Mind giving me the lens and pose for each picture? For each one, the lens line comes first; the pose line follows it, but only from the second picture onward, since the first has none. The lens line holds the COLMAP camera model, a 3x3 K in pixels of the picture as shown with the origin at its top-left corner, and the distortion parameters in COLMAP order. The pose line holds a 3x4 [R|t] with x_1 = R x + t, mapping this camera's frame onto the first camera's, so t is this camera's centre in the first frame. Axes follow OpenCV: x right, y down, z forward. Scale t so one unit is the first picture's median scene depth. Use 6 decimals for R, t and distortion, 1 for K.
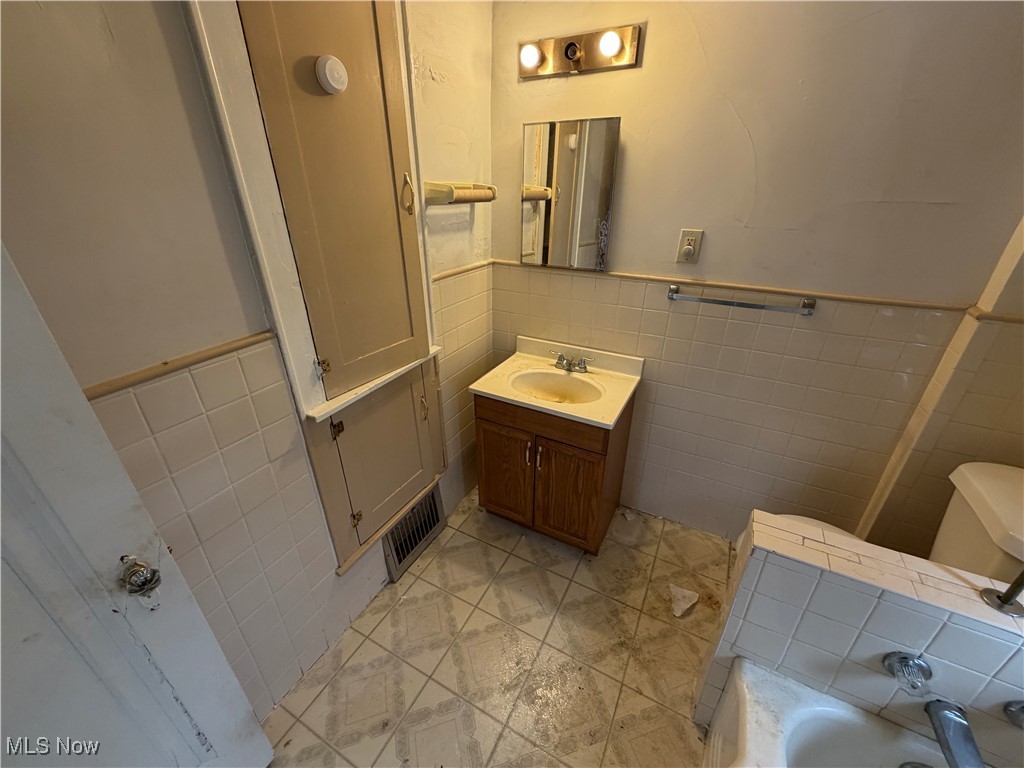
lens RADIAL K [[408.6, 0, 508.5], [0, 408.6, 383.1], [0, 0, 1]] dist [0.000507, 0.000125]
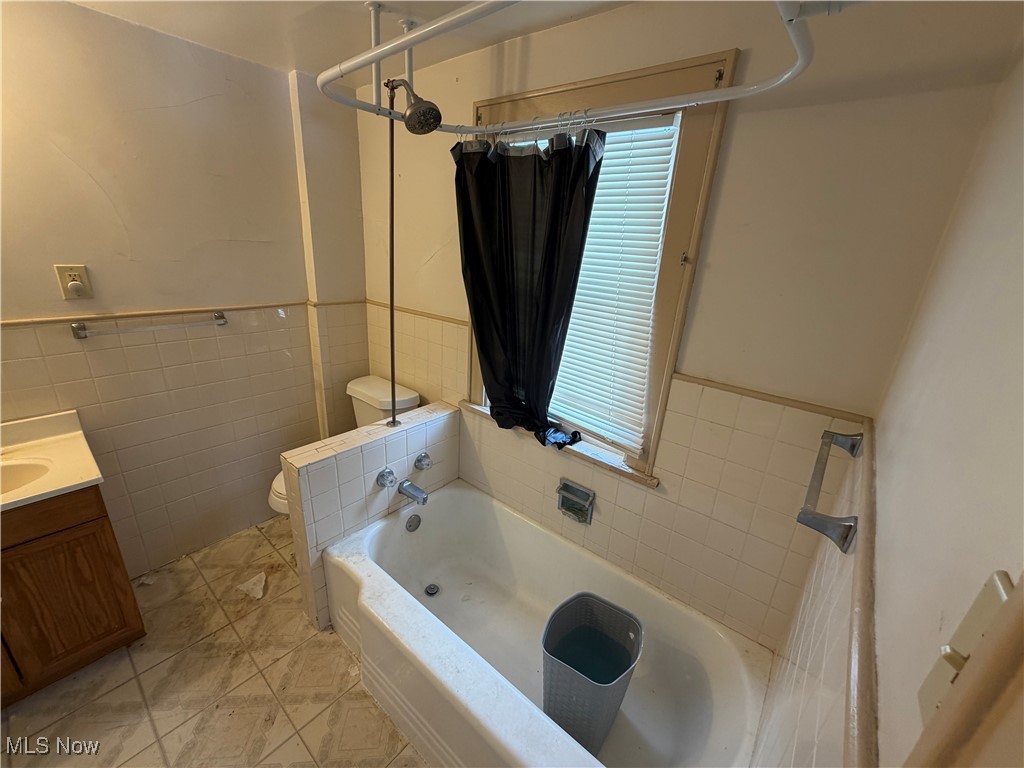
lens RADIAL K [[408.6, 0, 512.1], [0, 408.6, 382.7], [0, 0, 1]] dist [0.000507, 0.000125]
pose [[0.195333, -0.310411, 0.930317, -0.300435], [0.377748, 0.899216, 0.220720, 0.050817], [-0.905070, 0.308312, 0.292904, -0.129516]]
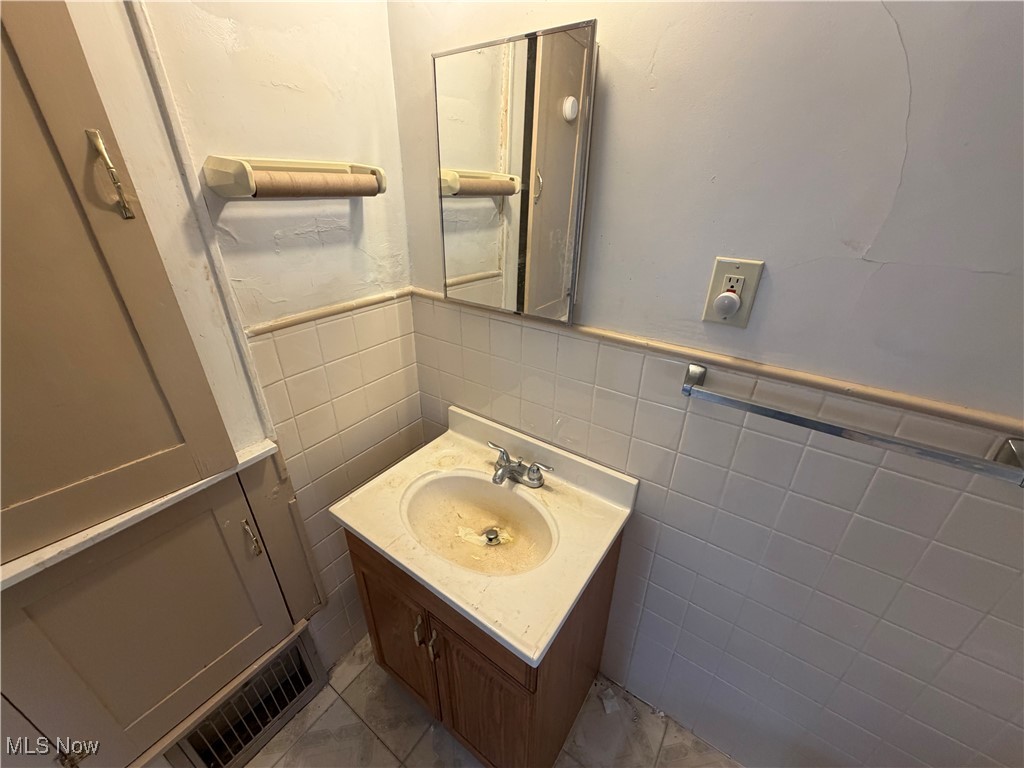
lens RADIAL K [[408.6, 0, 508.7], [0, 408.6, 384.1], [0, 0, 1]] dist [0.000507, 0.000125]
pose [[0.991988, 0.063043, -0.109475, 0.221804], [-0.061951, 0.997990, 0.013353, -0.200436], [0.110097, -0.006464, 0.993900, 0.450929]]
